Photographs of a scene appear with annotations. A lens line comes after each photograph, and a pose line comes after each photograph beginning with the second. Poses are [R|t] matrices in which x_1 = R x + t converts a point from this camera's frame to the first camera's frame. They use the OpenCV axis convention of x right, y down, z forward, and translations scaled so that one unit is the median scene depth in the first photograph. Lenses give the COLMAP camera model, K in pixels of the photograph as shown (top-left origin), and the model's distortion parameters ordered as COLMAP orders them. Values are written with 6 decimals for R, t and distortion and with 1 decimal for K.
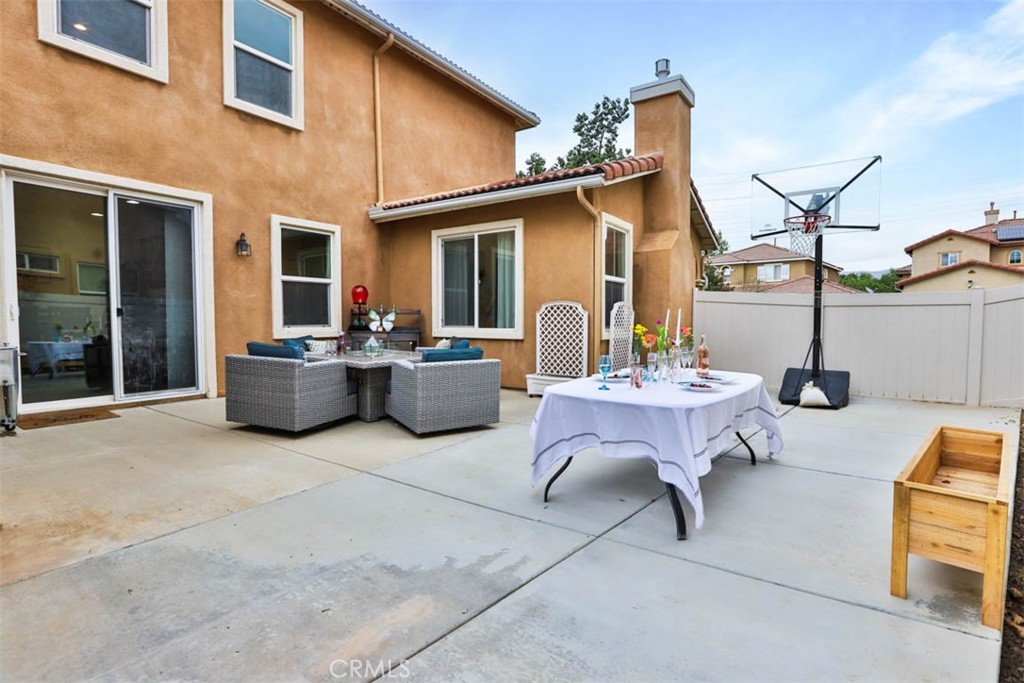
lens RADIAL K [[492.0, 0, 512.6], [0, 492.0, 338.1], [0, 0, 1]] dist [-0.051235, 0.018148]
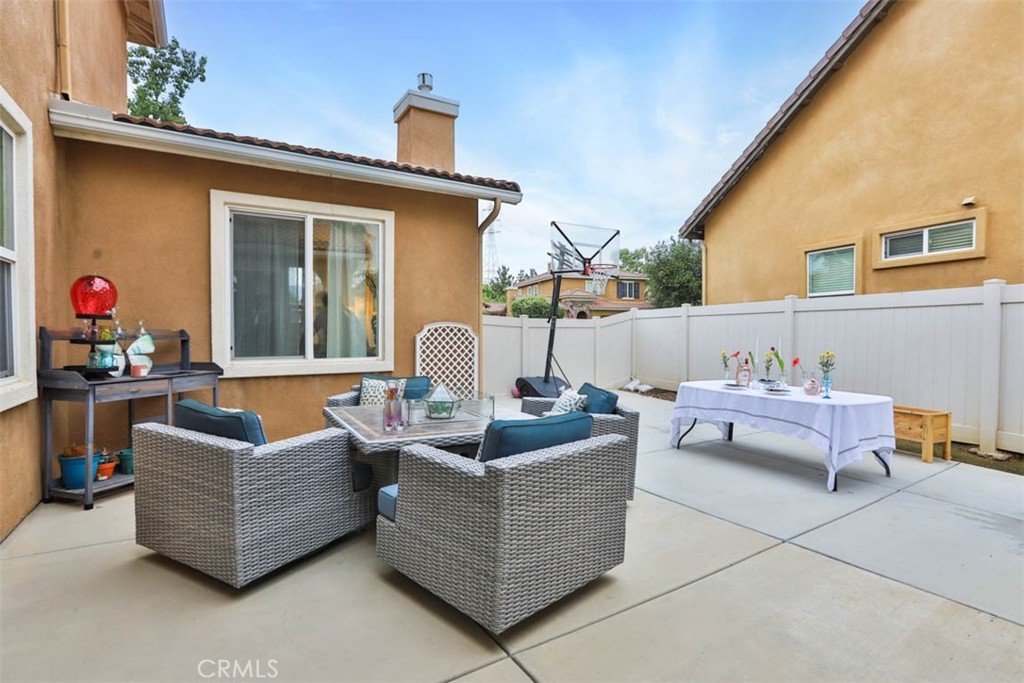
lens RADIAL K [[492.0, 0, 512.6], [0, 492.0, 338.1], [0, 0, 1]] dist [-0.051235, 0.018148]
pose [[0.402550, -0.015565, 0.915266, -0.603792], [0.035075, 0.999383, 0.001568, -0.043011], [-0.914726, 0.031472, 0.402848, 0.530031]]
